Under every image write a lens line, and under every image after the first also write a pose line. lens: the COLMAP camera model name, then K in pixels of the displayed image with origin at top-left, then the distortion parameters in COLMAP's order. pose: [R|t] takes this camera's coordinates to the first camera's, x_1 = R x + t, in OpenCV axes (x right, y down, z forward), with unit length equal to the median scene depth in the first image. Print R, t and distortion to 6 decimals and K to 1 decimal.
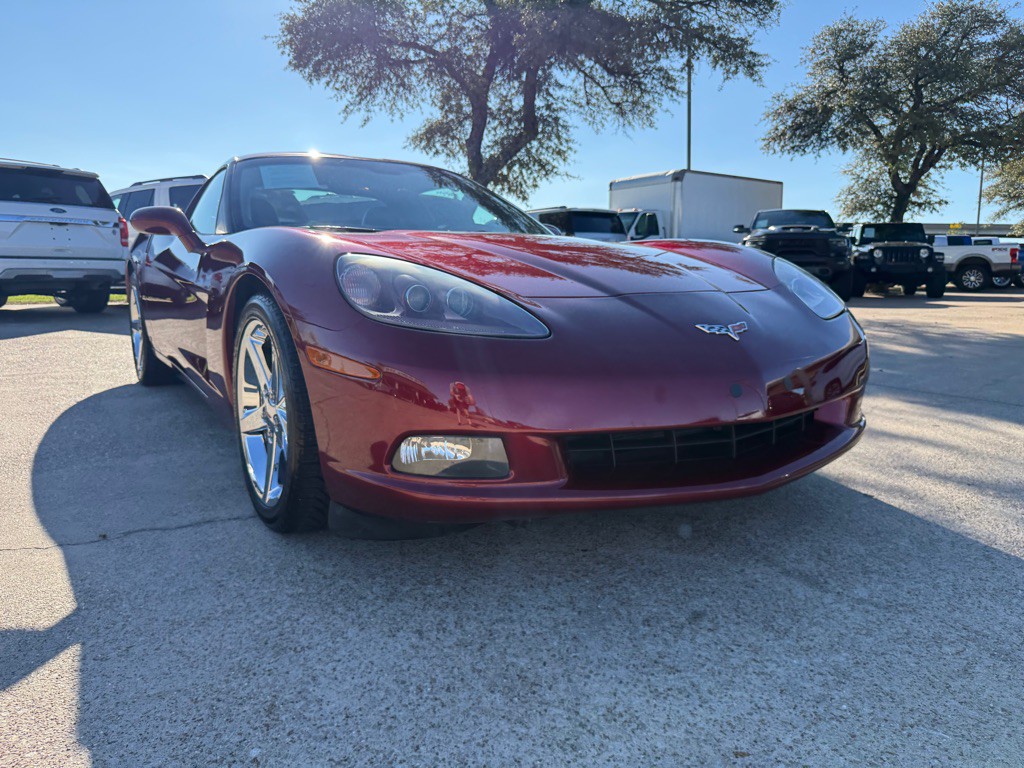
lens RADIAL K [[745.5, 0, 512.3], [0, 745.5, 376.9], [0, 0, 1]] dist [-0.012846, -0.003062]
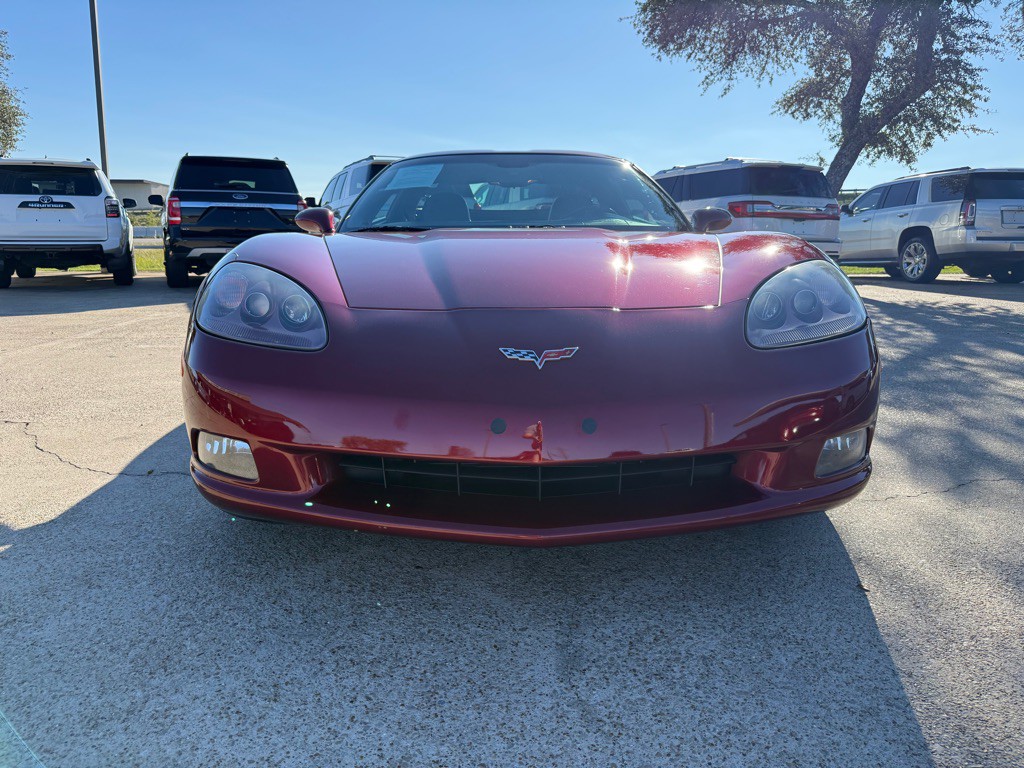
lens RADIAL K [[748.2, 0, 512.0], [0, 748.2, 358.1], [0, 0, 1]] dist [-0.009864, -0.003422]
pose [[0.840918, 0.080918, -0.535078, 0.110413], [-0.071931, 0.996698, 0.037682, -0.013743], [0.536360, 0.006801, 0.843962, 0.036016]]
